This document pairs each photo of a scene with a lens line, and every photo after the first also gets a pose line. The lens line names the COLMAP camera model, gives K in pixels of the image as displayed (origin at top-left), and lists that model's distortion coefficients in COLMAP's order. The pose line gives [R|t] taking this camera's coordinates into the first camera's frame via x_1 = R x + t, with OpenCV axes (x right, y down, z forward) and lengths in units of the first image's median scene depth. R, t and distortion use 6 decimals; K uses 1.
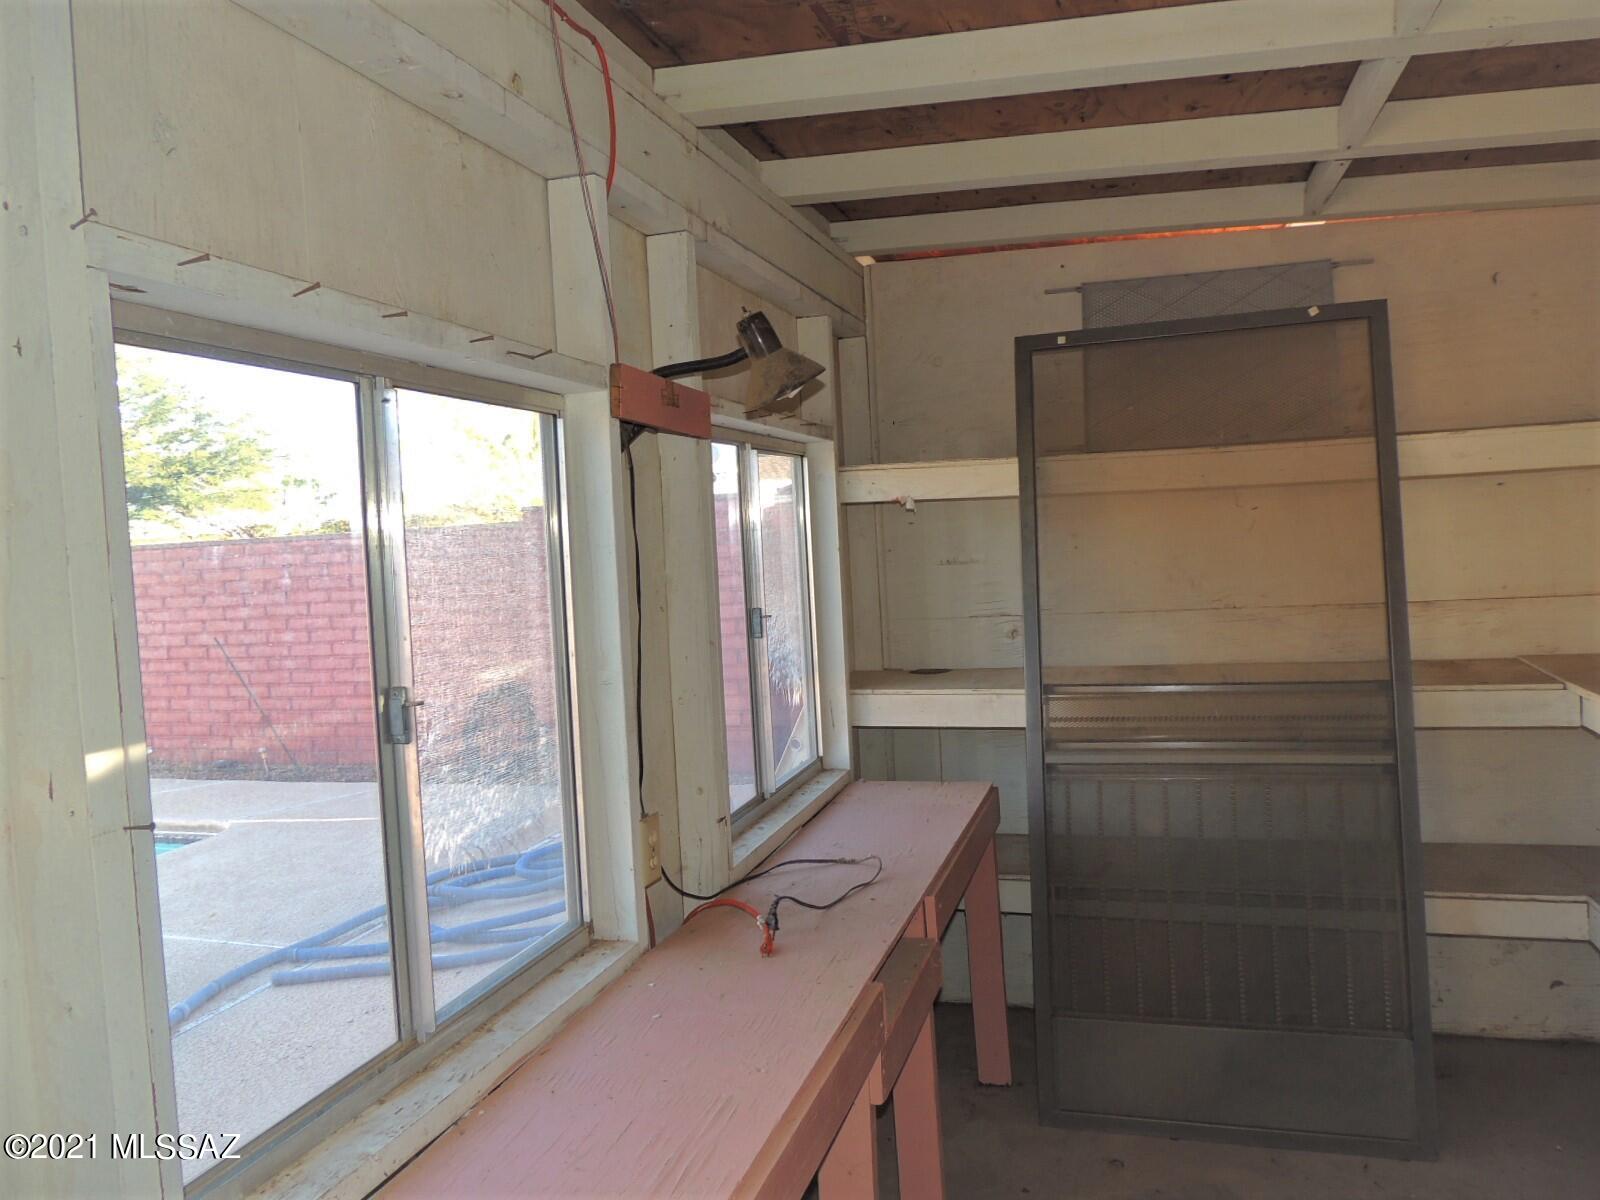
lens RADIAL K [[1135.4, 0, 800.8], [0, 1135.4, 601.4], [0, 0, 1]] dist [-0.024840, 0.006583]
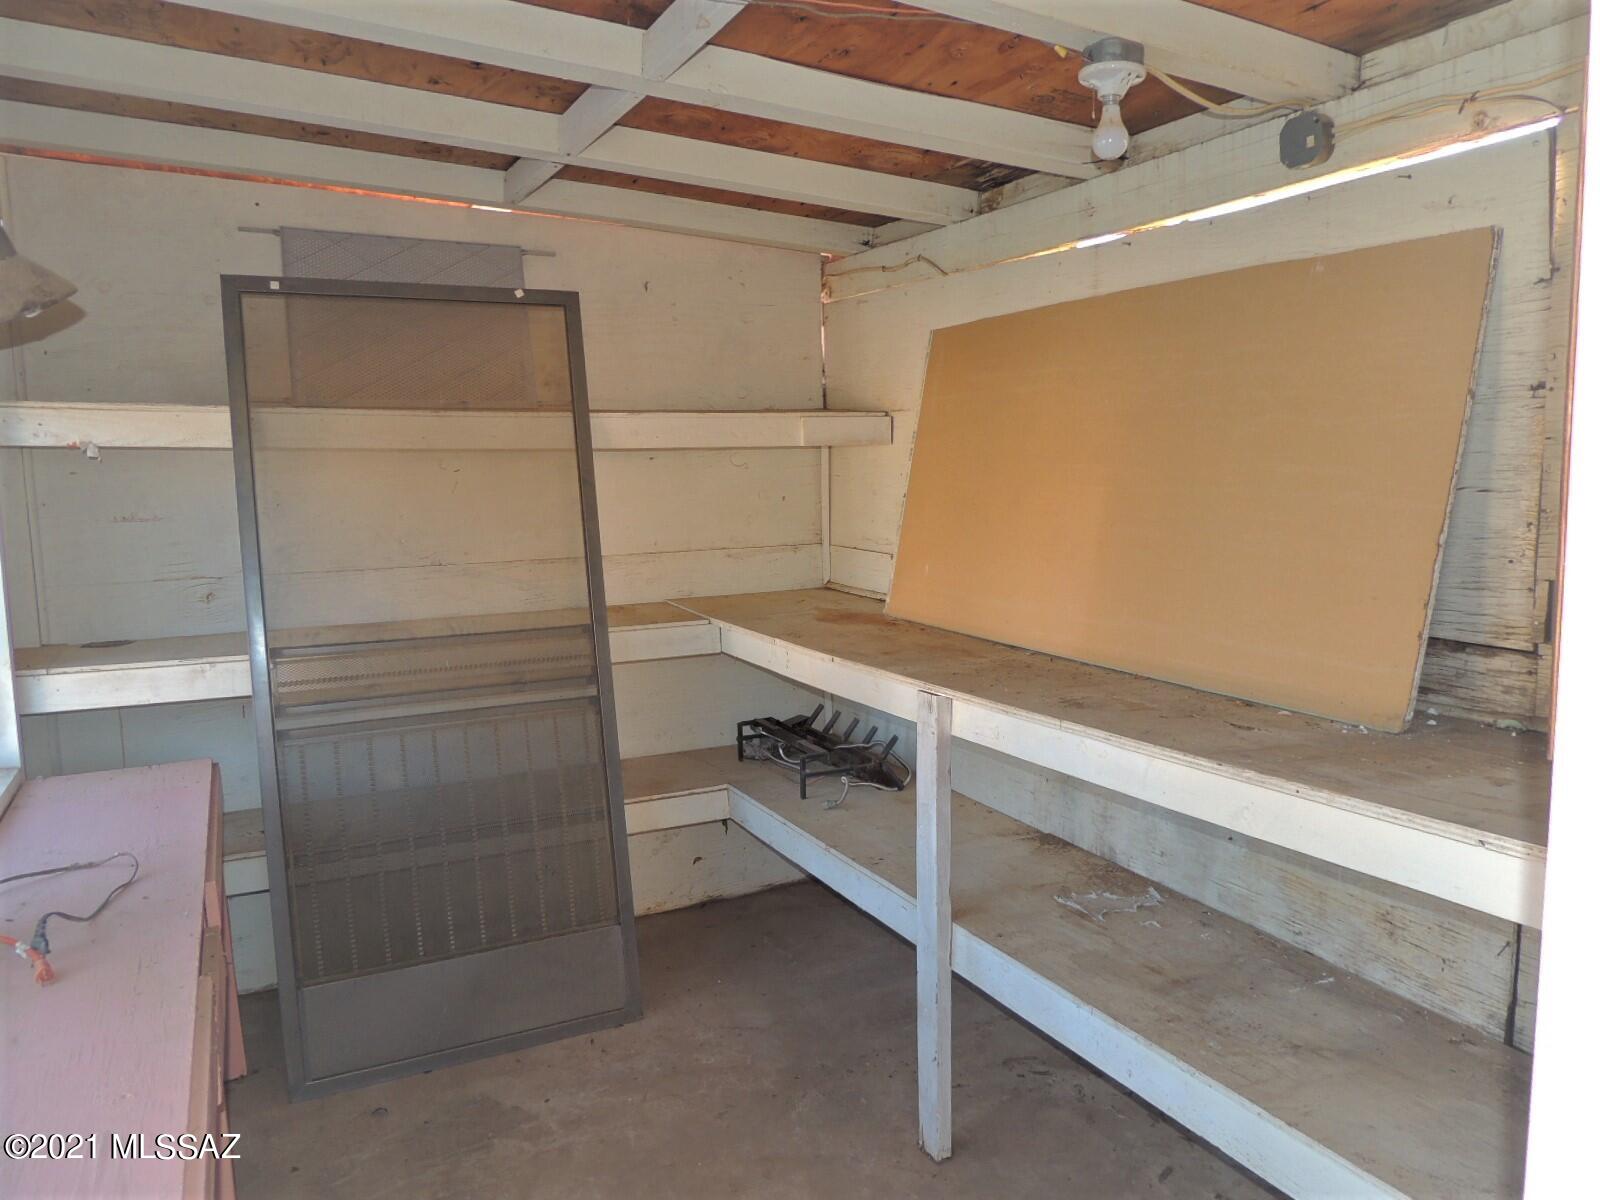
lens RADIAL K [[1135.4, 0, 800.3], [0, 1135.4, 599.0], [0, 0, 1]] dist [-0.024840, 0.006583]
pose [[0.720716, -0.037884, 0.692194, -0.122526], [0.015822, 0.999144, 0.038209, 0.002672], [-0.693049, -0.016586, 0.720699, 0.010341]]
